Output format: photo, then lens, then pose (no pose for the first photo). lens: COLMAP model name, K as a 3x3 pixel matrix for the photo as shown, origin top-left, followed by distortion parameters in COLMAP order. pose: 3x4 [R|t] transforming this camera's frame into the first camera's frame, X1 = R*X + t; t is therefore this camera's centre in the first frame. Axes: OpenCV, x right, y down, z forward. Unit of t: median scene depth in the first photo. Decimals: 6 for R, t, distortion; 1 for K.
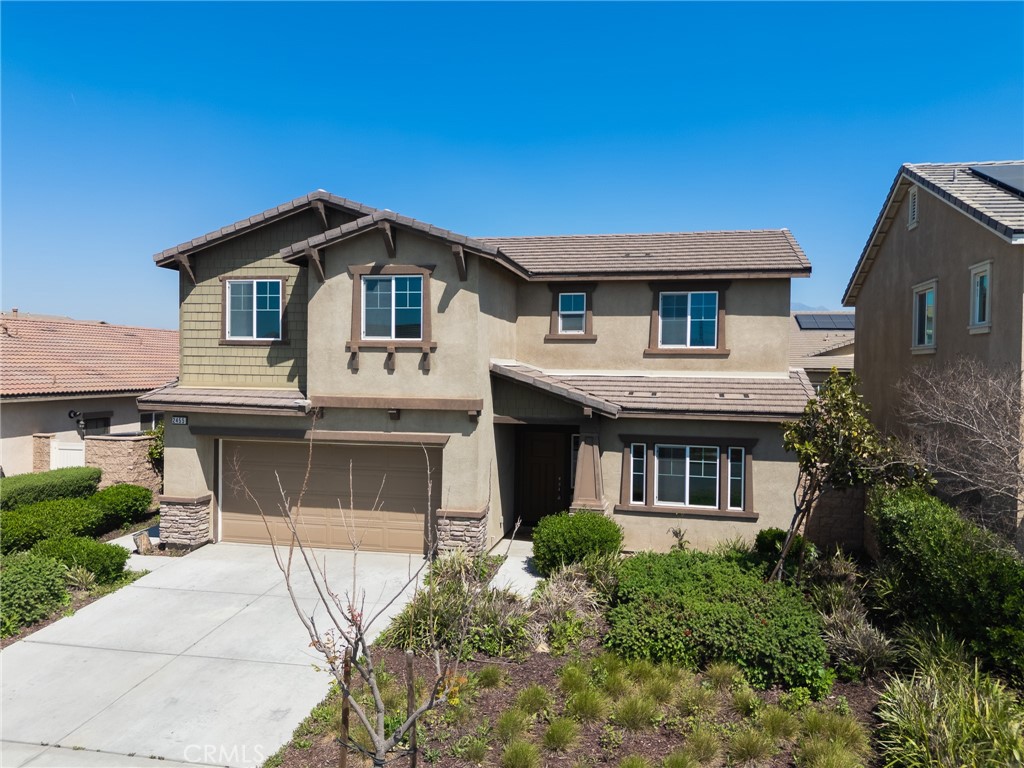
lens RADIAL K [[741.4, 0, 512.0], [0, 741.4, 384.0], [0, 0, 1]] dist [0.101202, -0.001152]
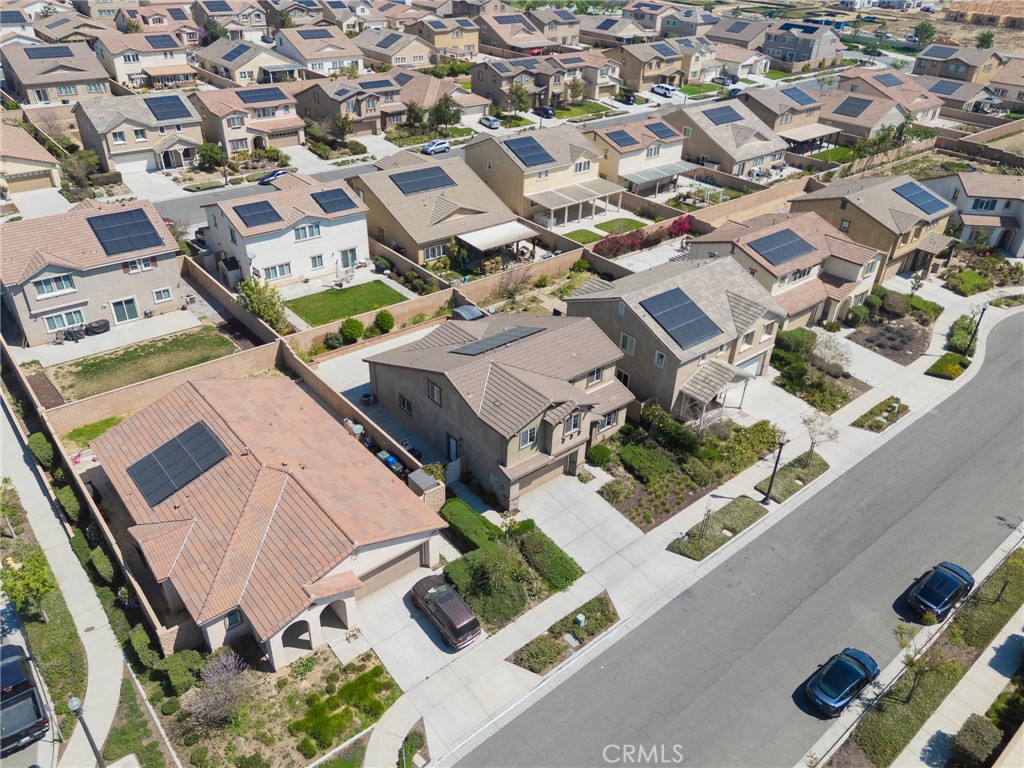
lens RADIAL K [[741.4, 0, 512.0], [0, 741.4, 384.0], [0, 0, 1]] dist [0.101202, -0.001152]
pose [[0.611433, -0.417563, 0.672154, -5.974145], [-0.006801, 0.846629, 0.532140, -1.894074], [-0.791267, -0.329939, 0.514817, -5.471729]]
